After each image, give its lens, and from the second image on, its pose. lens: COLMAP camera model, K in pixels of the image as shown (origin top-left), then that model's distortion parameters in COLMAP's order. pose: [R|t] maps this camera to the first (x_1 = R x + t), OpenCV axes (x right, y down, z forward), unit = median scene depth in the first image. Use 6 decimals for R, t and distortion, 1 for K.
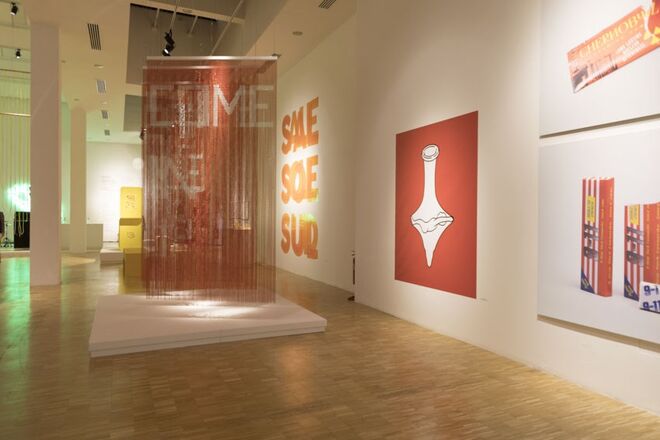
lens RADIAL K [[455.2, 0, 331.7], [0, 455.2, 217.1], [0, 0, 1]] dist [0.011554, 0.000233]
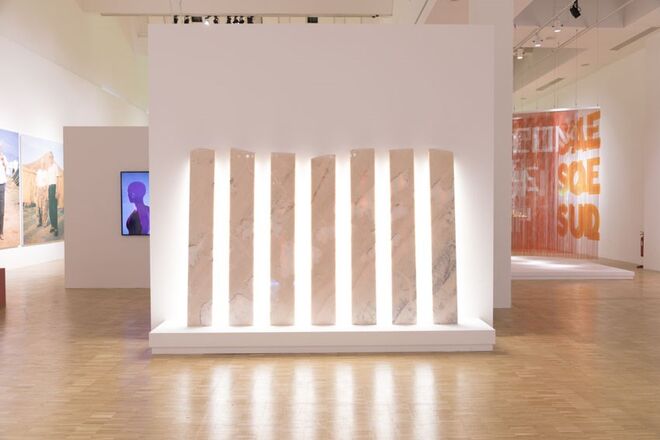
lens RADIAL K [[485.7, 0, 330.2], [0, 485.7, 213.9], [0, 0, 1]] dist [0.008306, 0.003957]
pose [[0.909356, 0.005528, -0.415983, -0.262613], [-0.000825, 0.999934, 0.011485, 0.009537], [0.416019, -0.010101, 0.909300, -0.949416]]
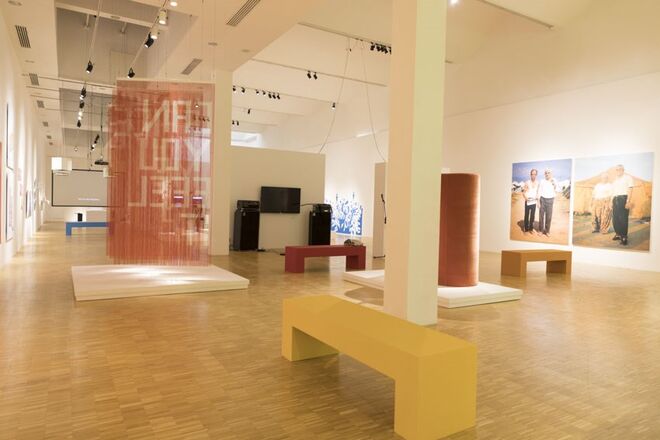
lens RADIAL K [[455.2, 0, 328.0], [0, 455.2, 220.3], [0, 0, 1]] dist [0.011554, 0.000233]
pose [[-0.994517, -0.023825, -0.101829, -0.716977], [-0.027592, 0.998980, 0.035739, -0.017609], [0.100874, 0.038353, -0.994160, 2.670253]]
